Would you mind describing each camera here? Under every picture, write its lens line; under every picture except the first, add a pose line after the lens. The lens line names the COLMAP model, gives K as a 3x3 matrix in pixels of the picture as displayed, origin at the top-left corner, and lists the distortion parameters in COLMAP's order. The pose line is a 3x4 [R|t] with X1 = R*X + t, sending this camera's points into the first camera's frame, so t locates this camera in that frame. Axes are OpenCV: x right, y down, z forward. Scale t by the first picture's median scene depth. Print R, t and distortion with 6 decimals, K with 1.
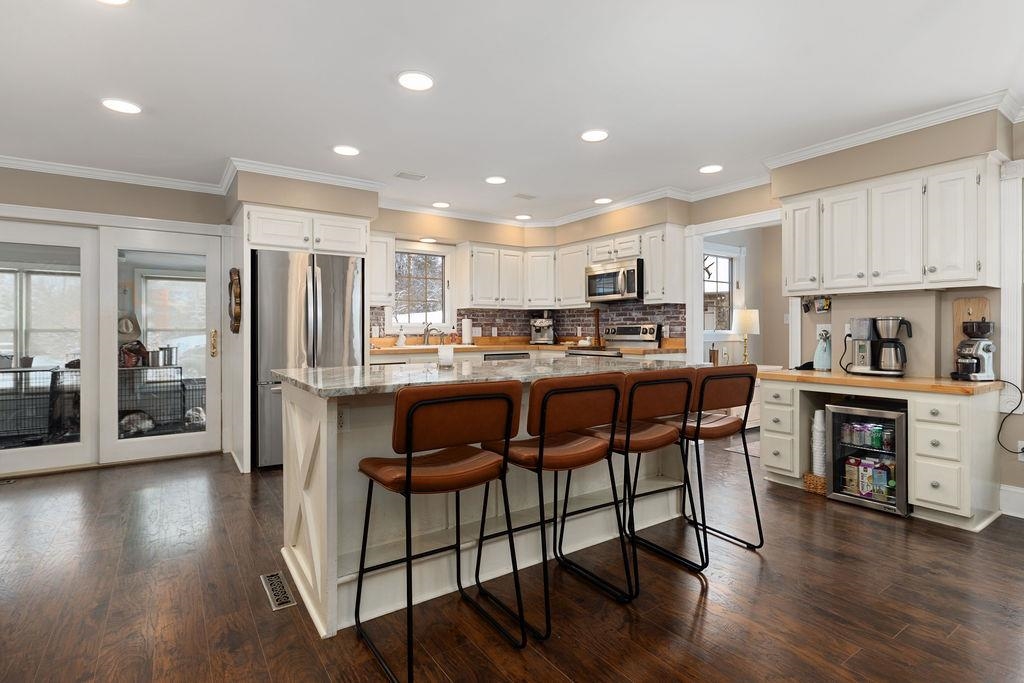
lens RADIAL K [[505.1, 0, 500.7], [0, 505.1, 322.9], [0, 0, 1]] dist [0.001403, 0.000561]
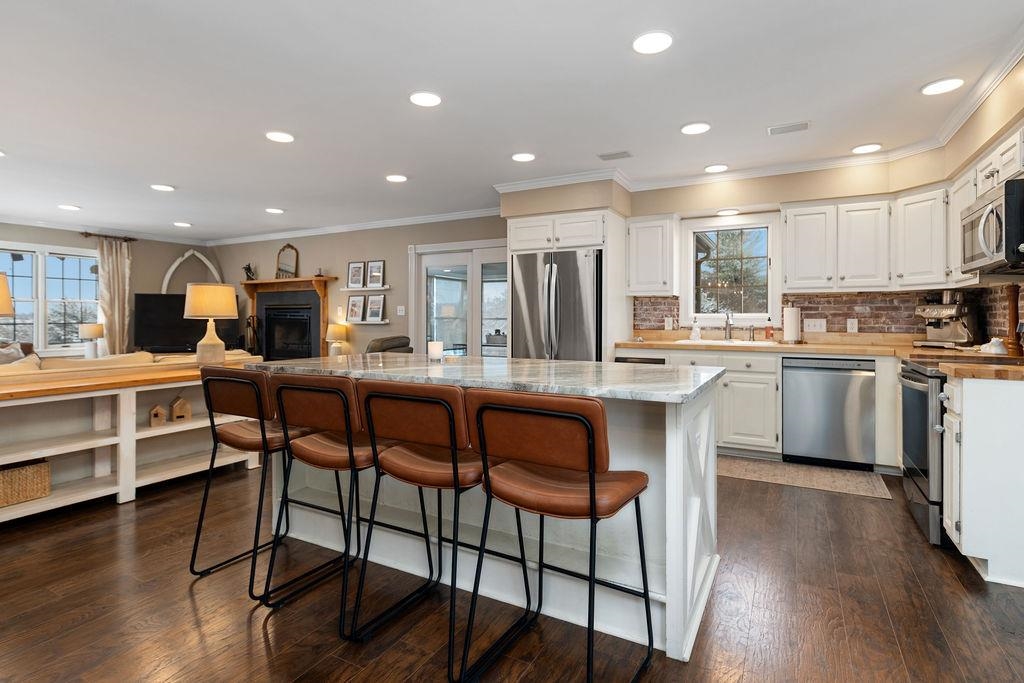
lens RADIAL K [[505.1, 0, 508.8], [0, 505.1, 316.7], [0, 0, 1]] dist [0.001403, 0.000561]
pose [[0.460426, 0.003468, -0.887691, 0.421465], [0.009433, 0.999917, 0.008799, -0.005366], [0.887648, -0.012425, 0.460355, 0.304249]]
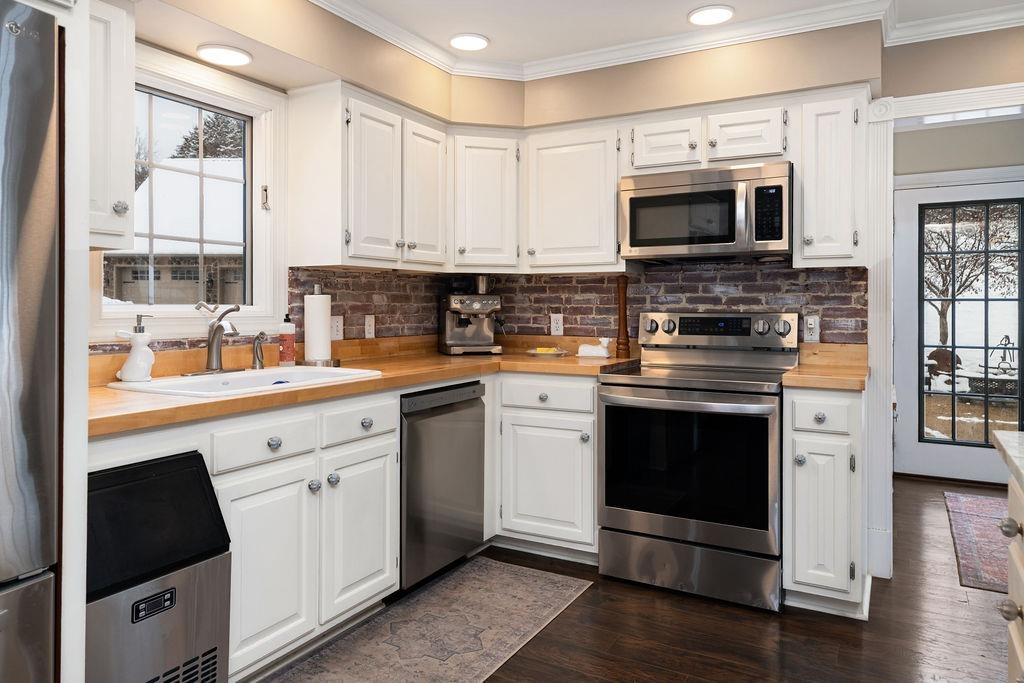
lens RADIAL K [[701.5, 0, 507.4], [0, 701.5, 304.1], [0, 0, 1]] dist [0.016834, -0.008586]
pose [[0.888076, 0.004927, 0.459669, -0.190098], [-0.010755, 0.999892, 0.010062, -0.008058], [-0.459570, -0.013880, 0.888033, 0.502777]]
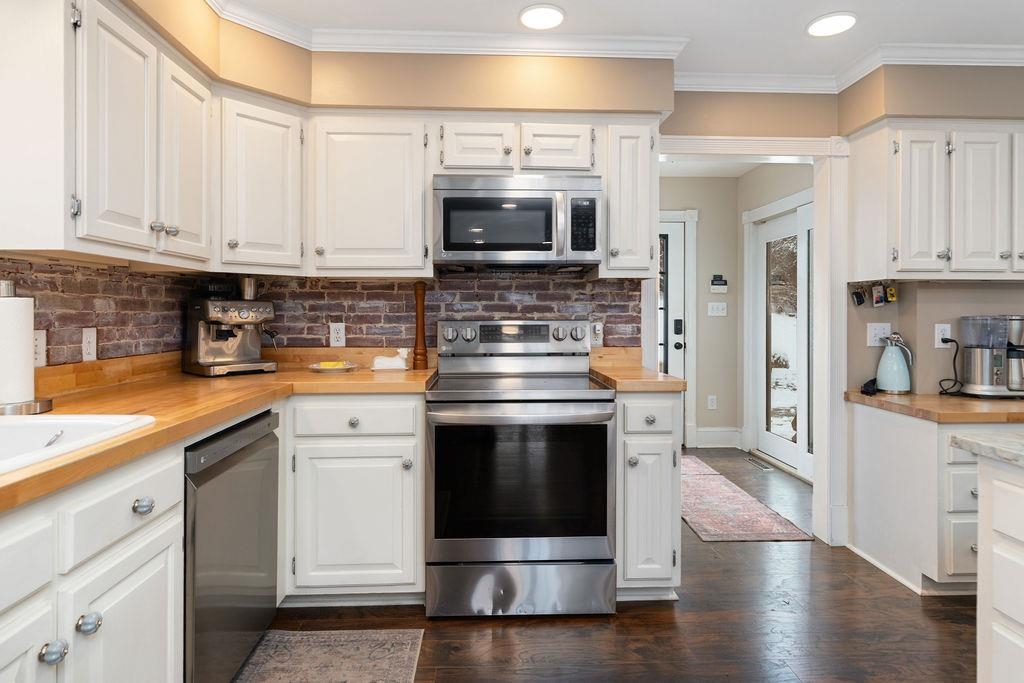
lens RADIAL K [[561.0, 0, 508.0], [0, 561.0, 312.1], [0, 0, 1]] dist [0.004685, -0.000392]
pose [[0.510921, 0.004234, 0.859617, -0.179260], [-0.013584, 0.999903, 0.003149, -0.005285], [-0.859521, -0.013286, 0.510928, 0.709498]]
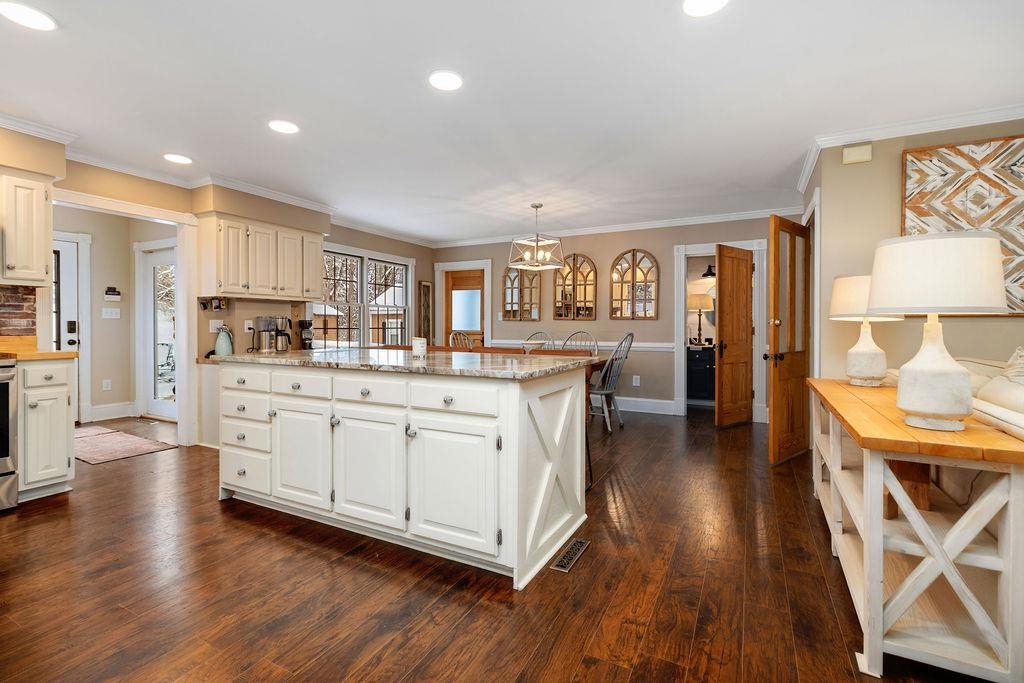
lens RADIAL K [[467.5, 0, 516.9], [0, 467.5, 330.2], [0, 0, 1]] dist [0.003830, 0.000853]
pose [[-0.494261, -0.007352, 0.869283, -0.497390], [-0.010639, 0.999941, 0.002408, 0.011782], [-0.869249, -0.008058, -0.494310, 0.630515]]
